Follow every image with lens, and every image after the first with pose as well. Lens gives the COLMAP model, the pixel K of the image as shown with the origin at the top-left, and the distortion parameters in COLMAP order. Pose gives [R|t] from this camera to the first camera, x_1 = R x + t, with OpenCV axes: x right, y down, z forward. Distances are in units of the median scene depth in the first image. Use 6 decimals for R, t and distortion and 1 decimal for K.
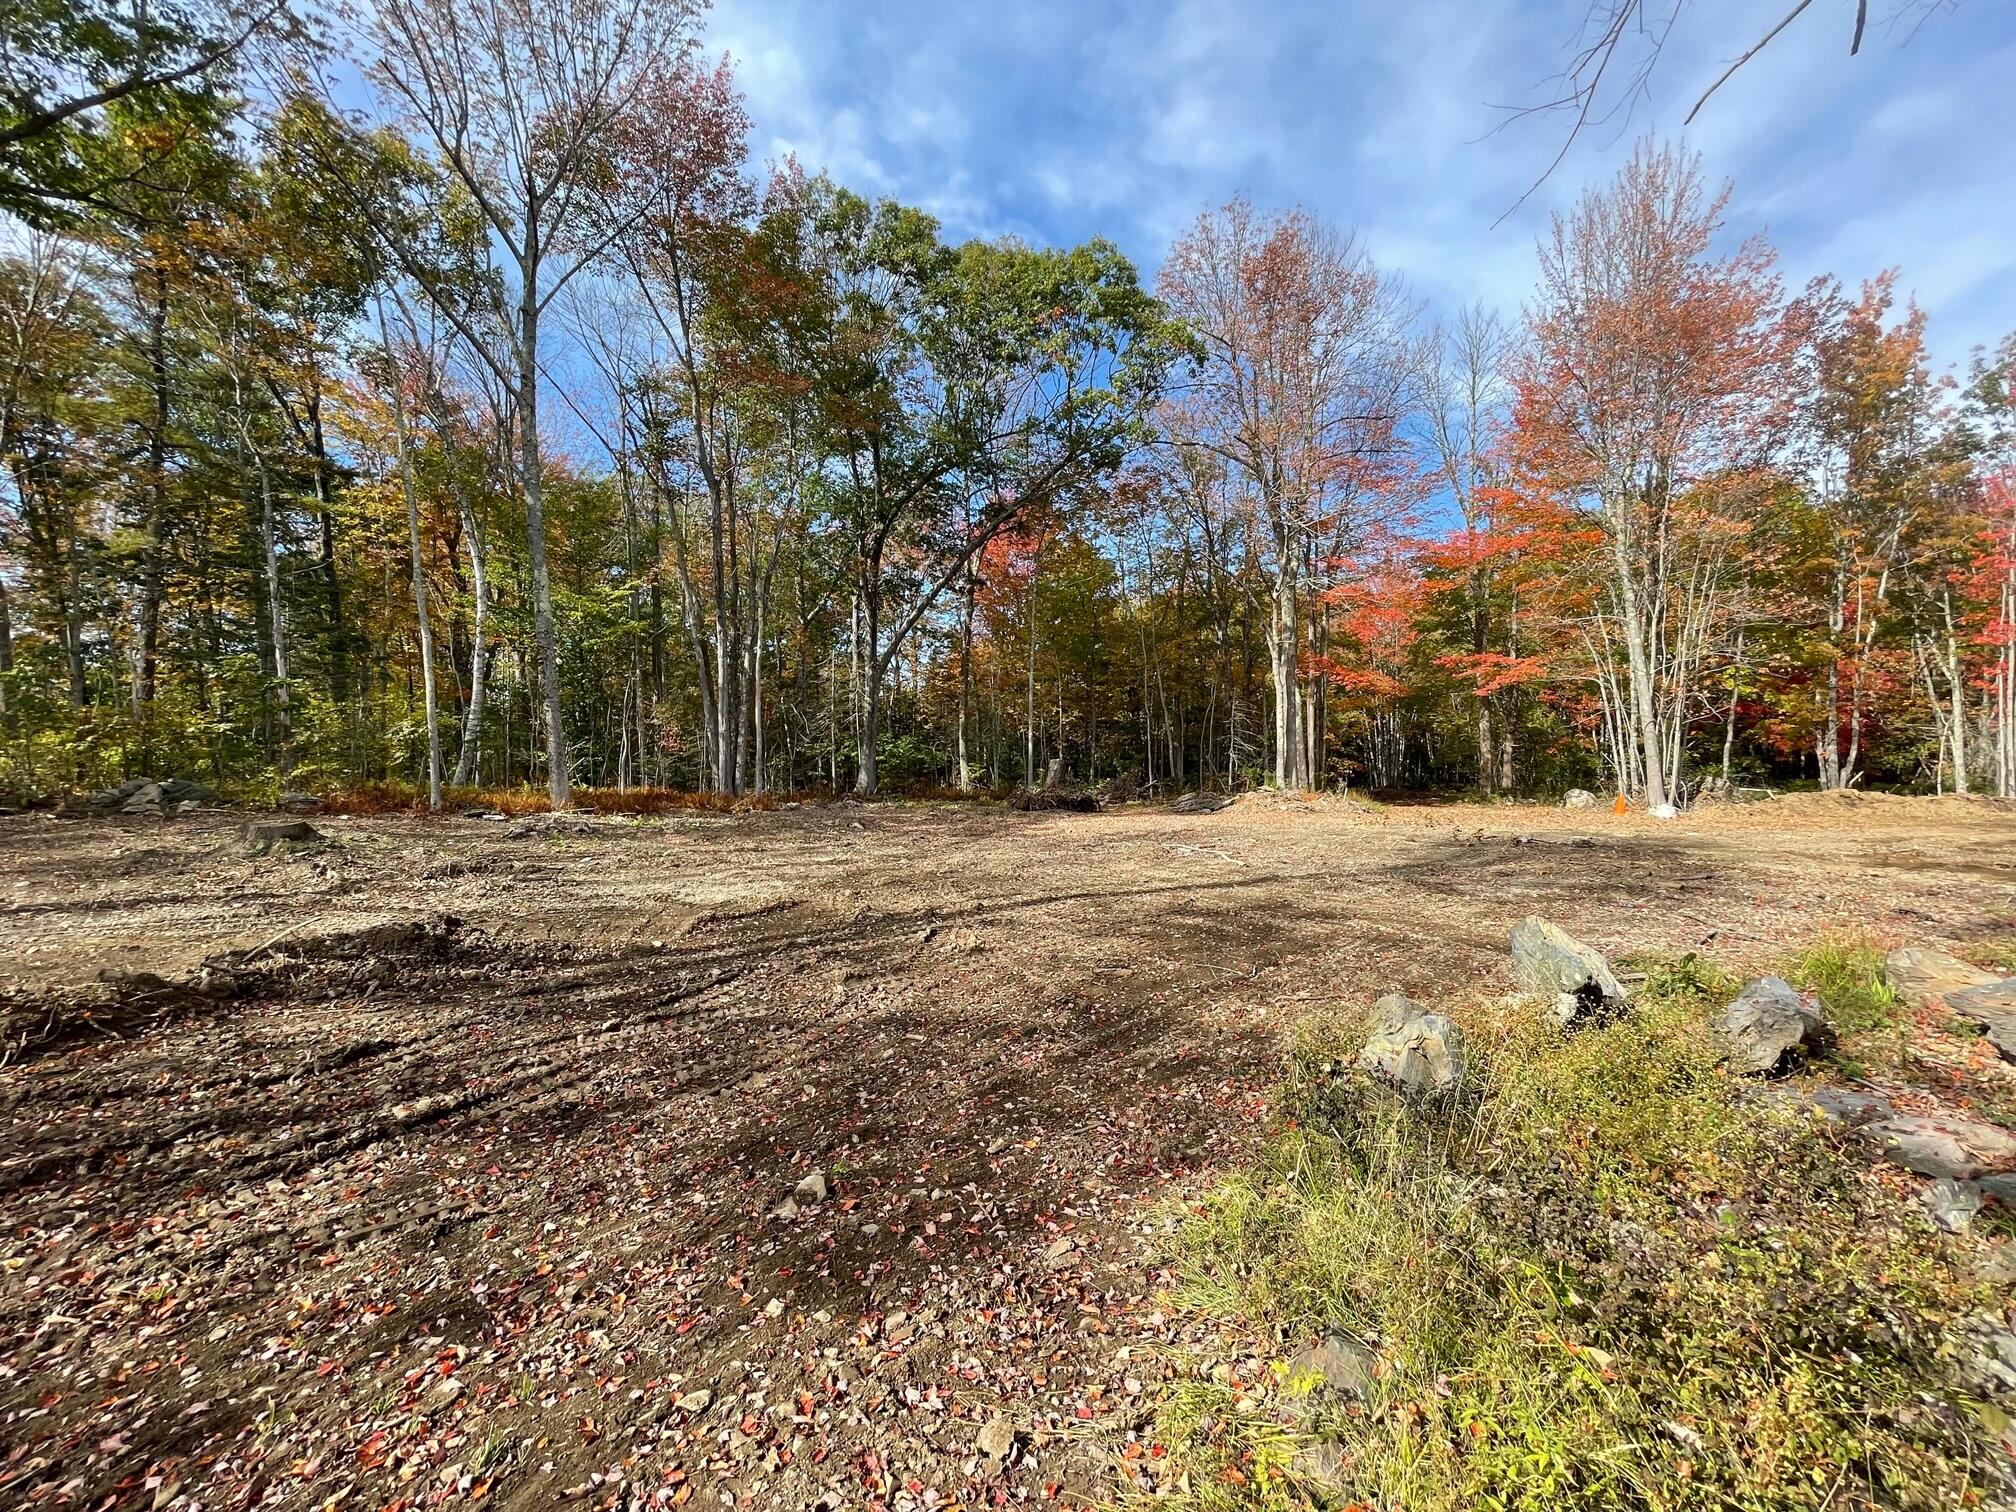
lens RADIAL K [[805.4, 0, 1006.6], [0, 805.4, 757.5], [0, 0, 1]] dist [-0.007658, 0.000817]
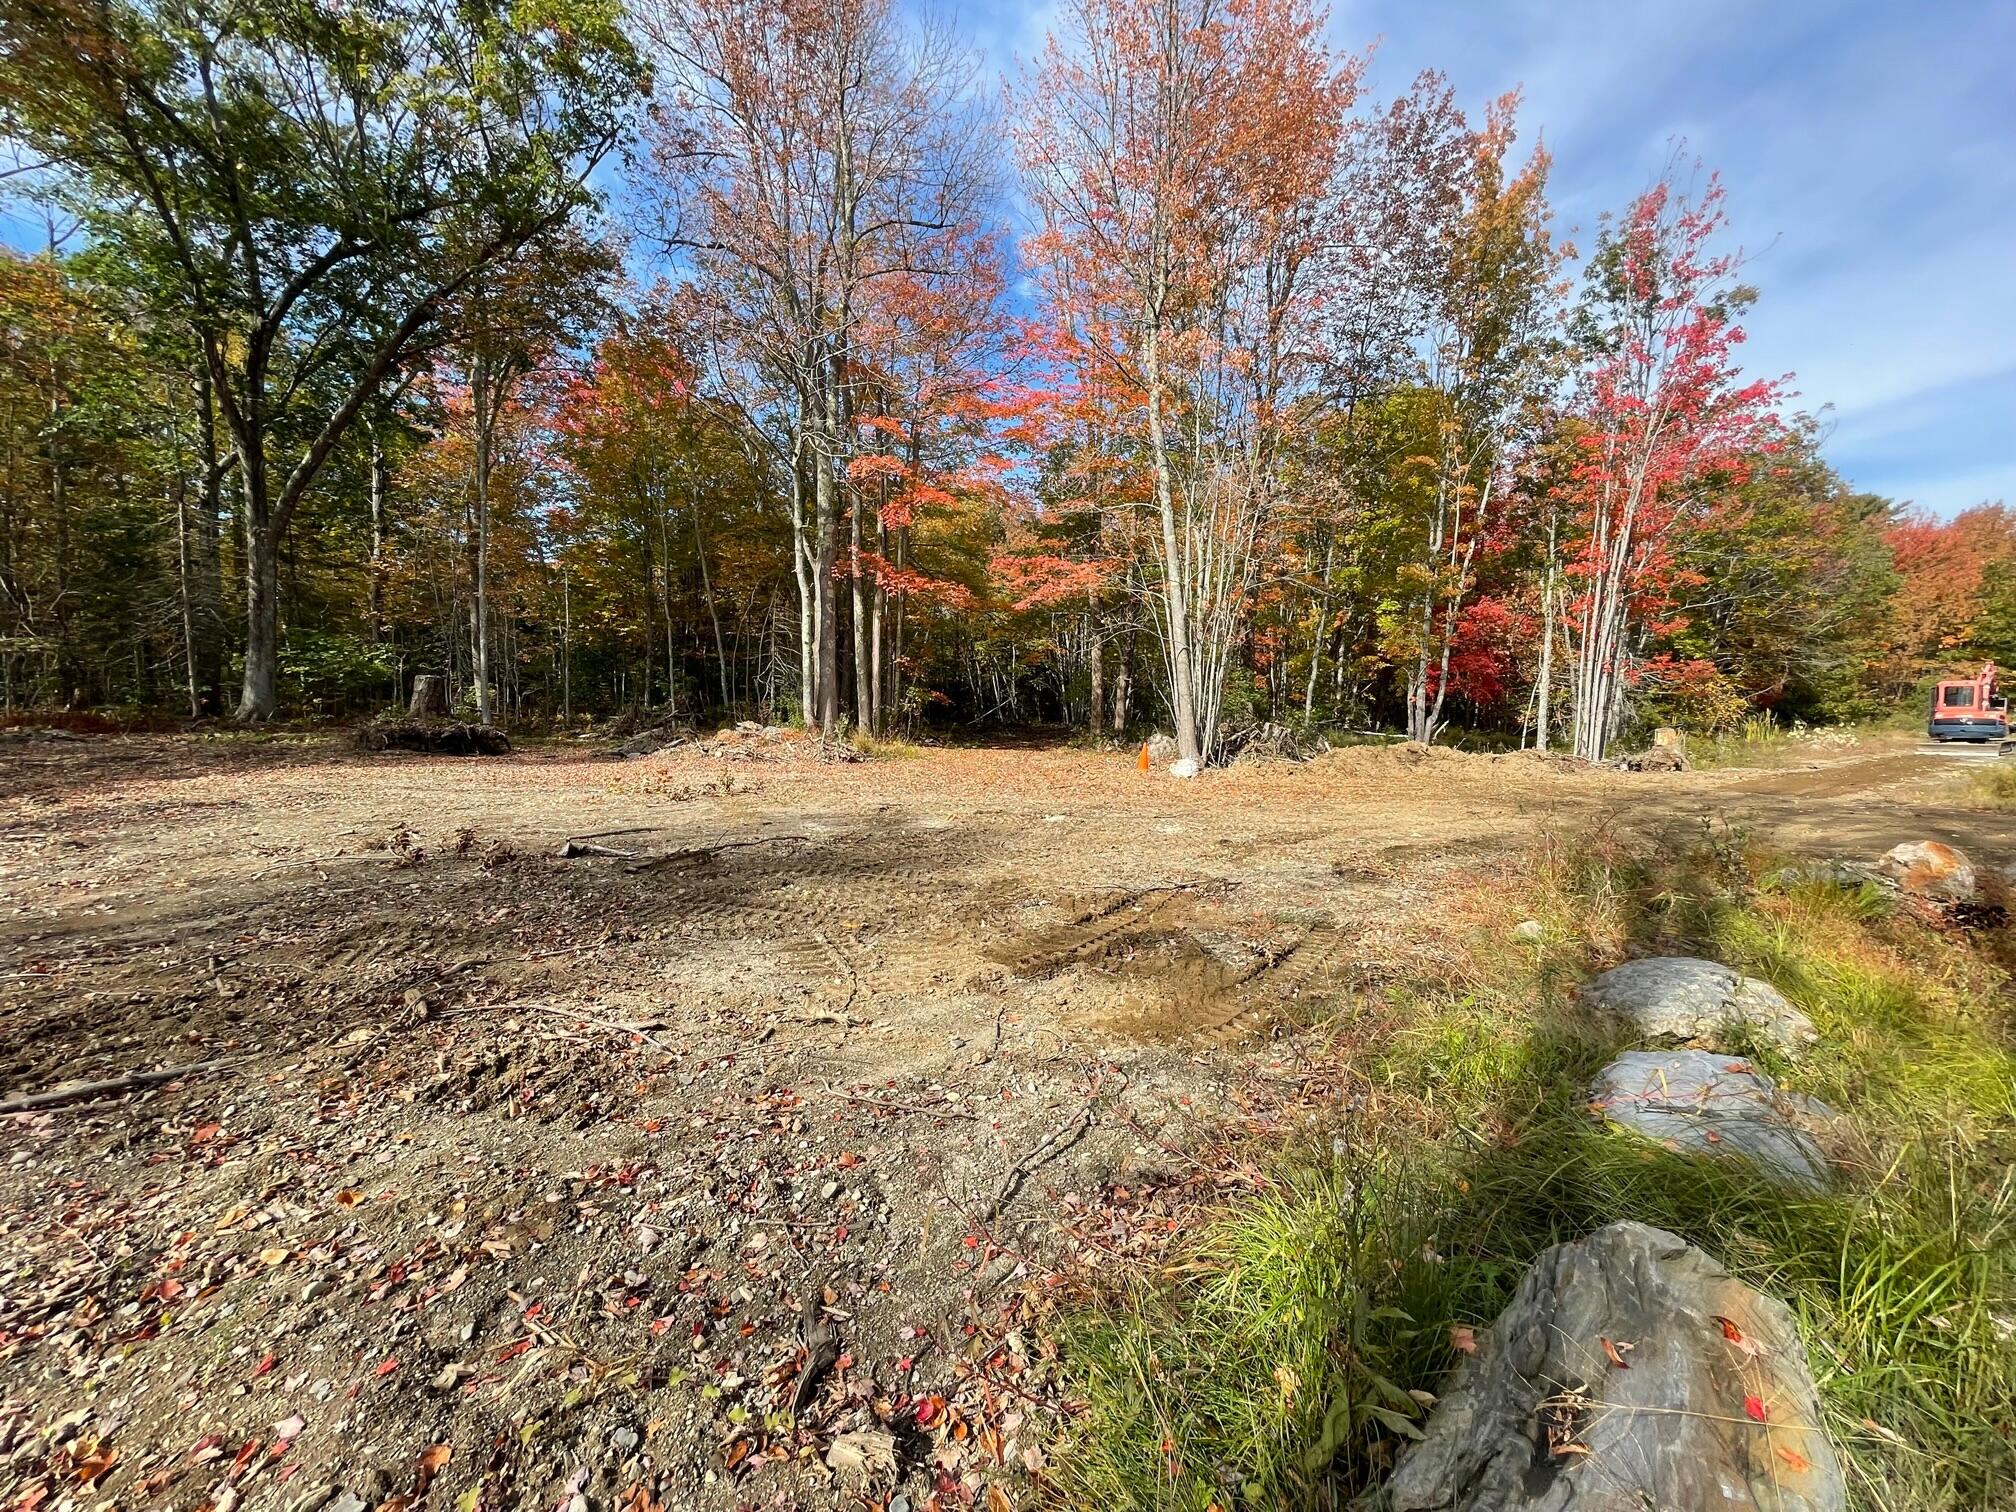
lens RADIAL K [[805.4, 0, 1006.6], [0, 805.4, 757.5], [0, 0, 1]] dist [-0.007658, 0.000817]
pose [[0.980983, 0.013106, 0.193649, 0.495339], [-0.030910, 0.995534, 0.089205, -0.006370], [-0.191615, -0.093494, 0.977007, 0.274723]]
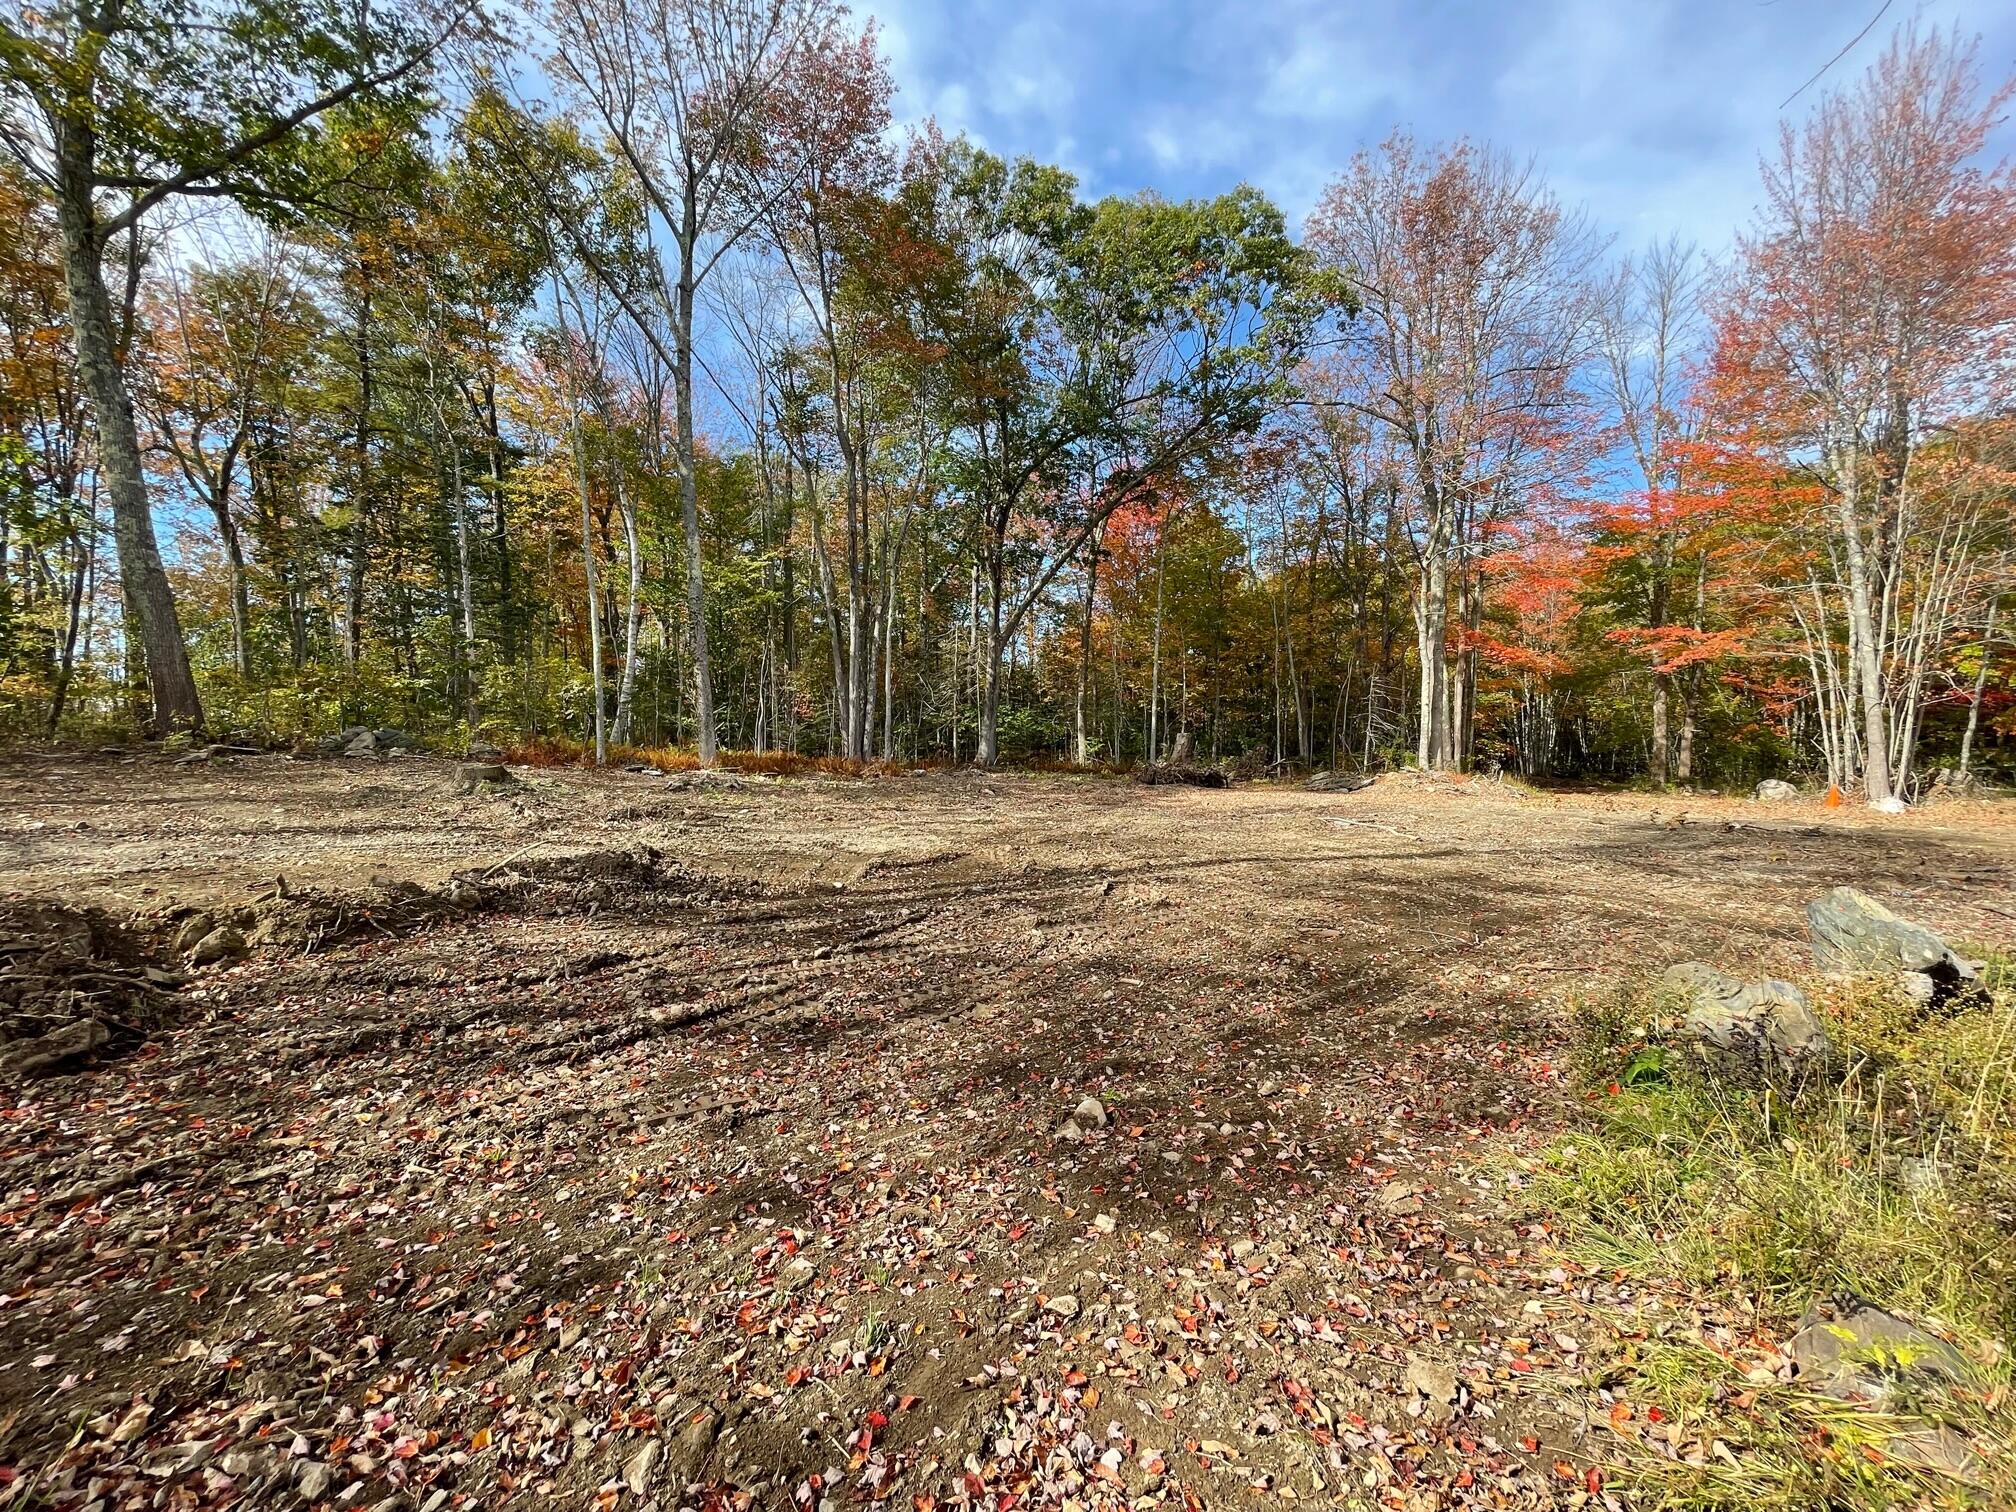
lens RADIAL K [[805.4, 0, 1006.6], [0, 805.4, 757.5], [0, 0, 1]] dist [-0.007658, 0.000817]
pose [[0.991527, 0.025919, -0.127290, -0.031013], [-0.022589, 0.999365, 0.027539, 0.011972], [0.127923, -0.024430, 0.991483, 0.006386]]
